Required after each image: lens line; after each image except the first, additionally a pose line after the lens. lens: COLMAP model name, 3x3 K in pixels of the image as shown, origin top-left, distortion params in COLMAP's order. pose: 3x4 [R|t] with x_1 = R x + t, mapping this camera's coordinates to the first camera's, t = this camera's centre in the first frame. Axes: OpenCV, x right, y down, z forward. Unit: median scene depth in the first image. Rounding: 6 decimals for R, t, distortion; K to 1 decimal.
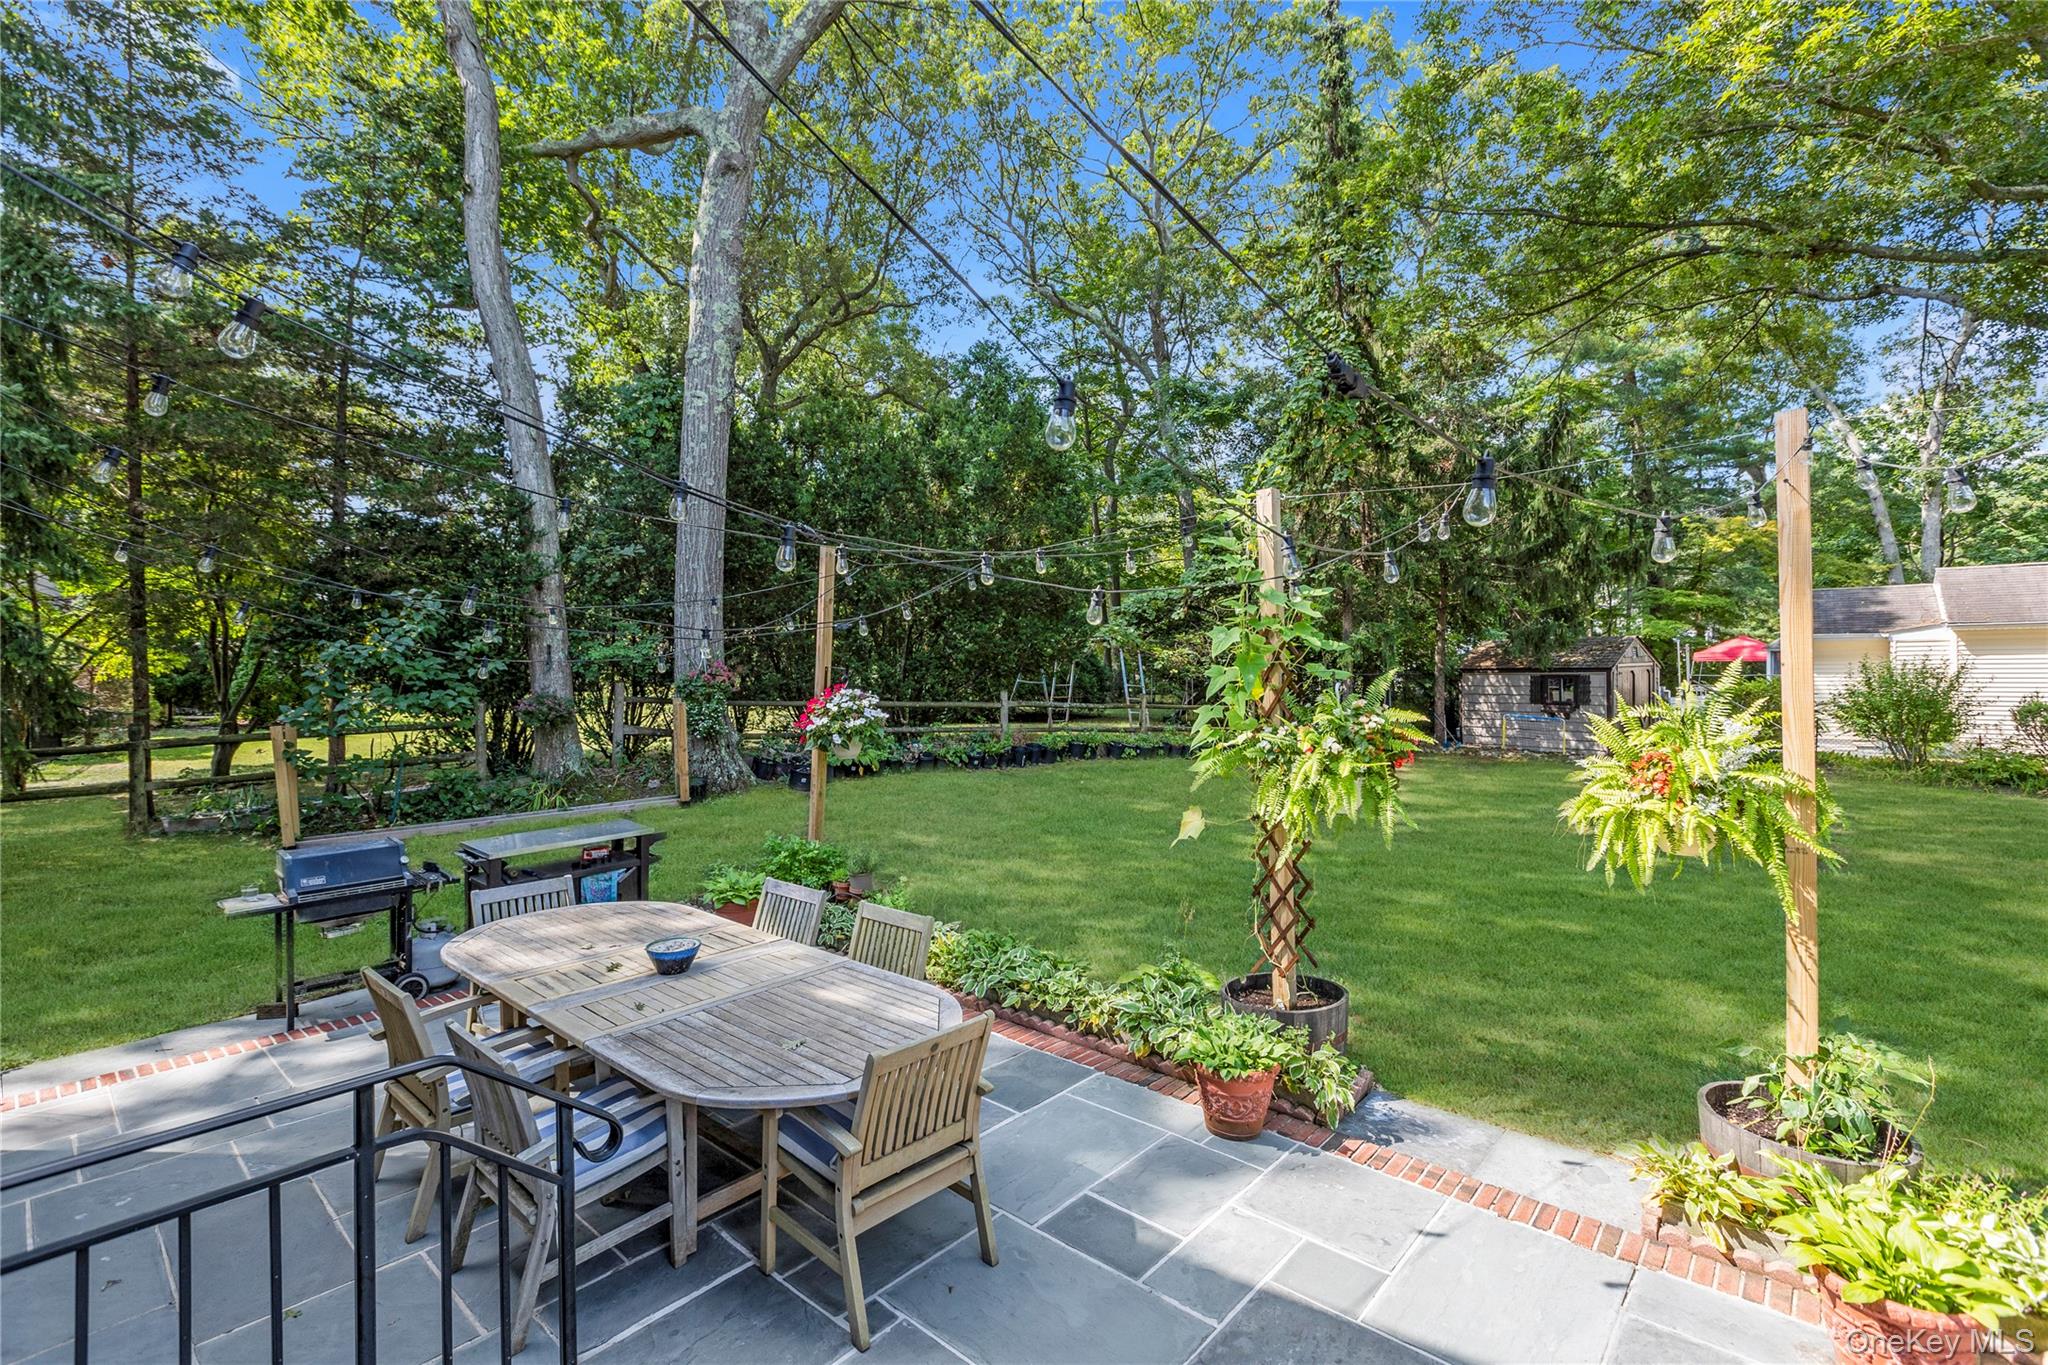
lens RADIAL K [[888.8, 0, 1022.0], [0, 888.8, 691.8], [0, 0, 1]] dist [-0.002262, 0.000008]
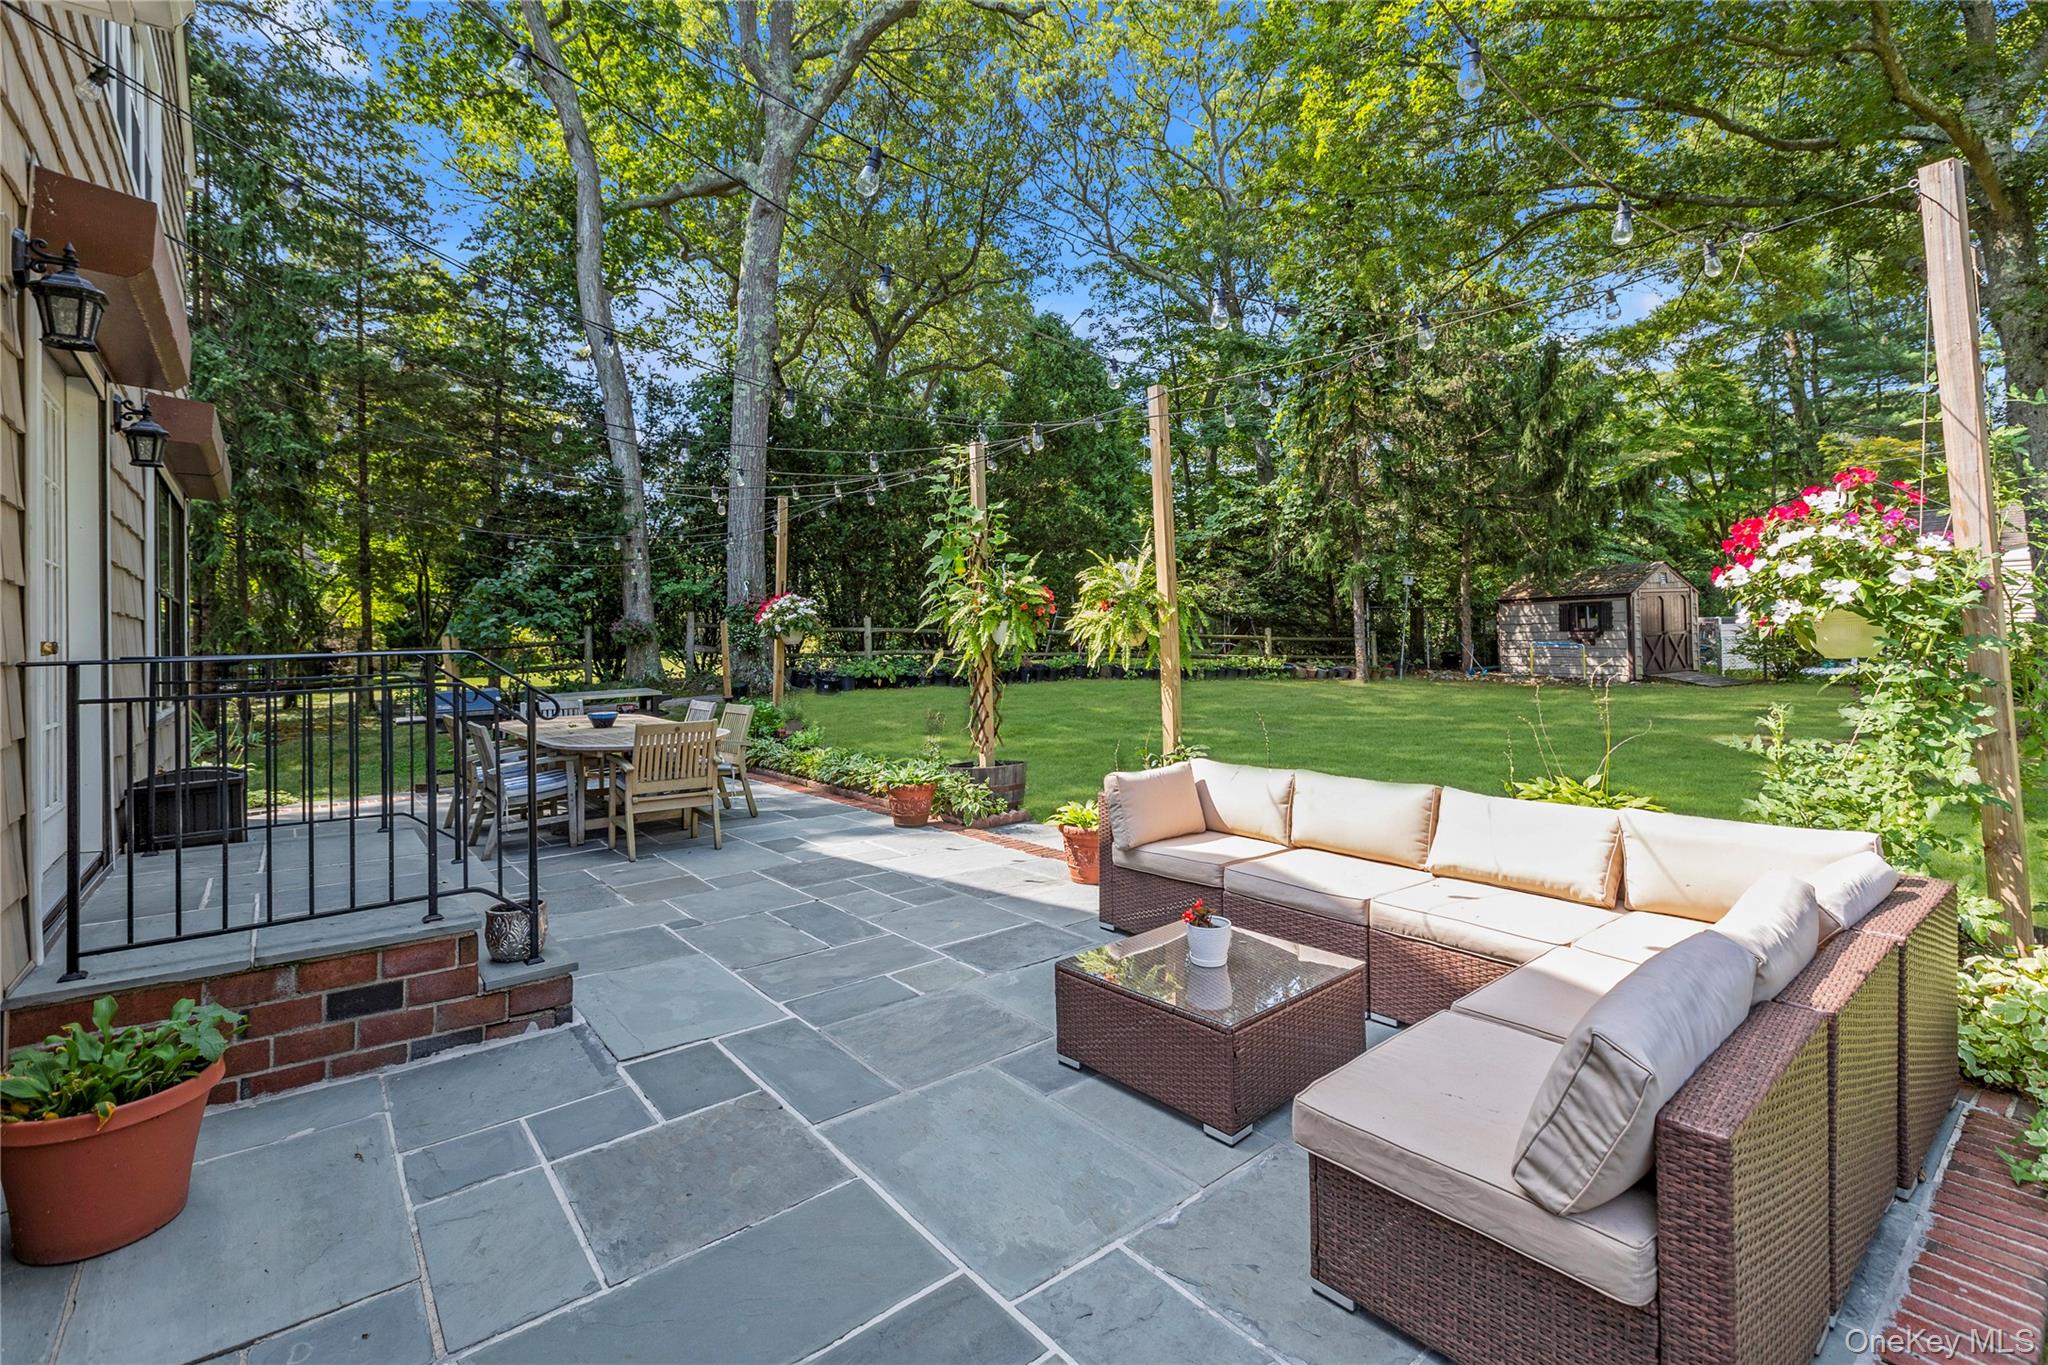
lens RADIAL K [[888.8, 0, 1016.9], [0, 888.8, 630.3], [0, 0, 1]] dist [-0.002262, 0.000008]
pose [[0.986921, -0.015479, -0.160461, 0.204506], [0.011846, 0.999652, -0.023575, 0.047972], [0.160770, 0.021366, 0.986761, -0.180622]]
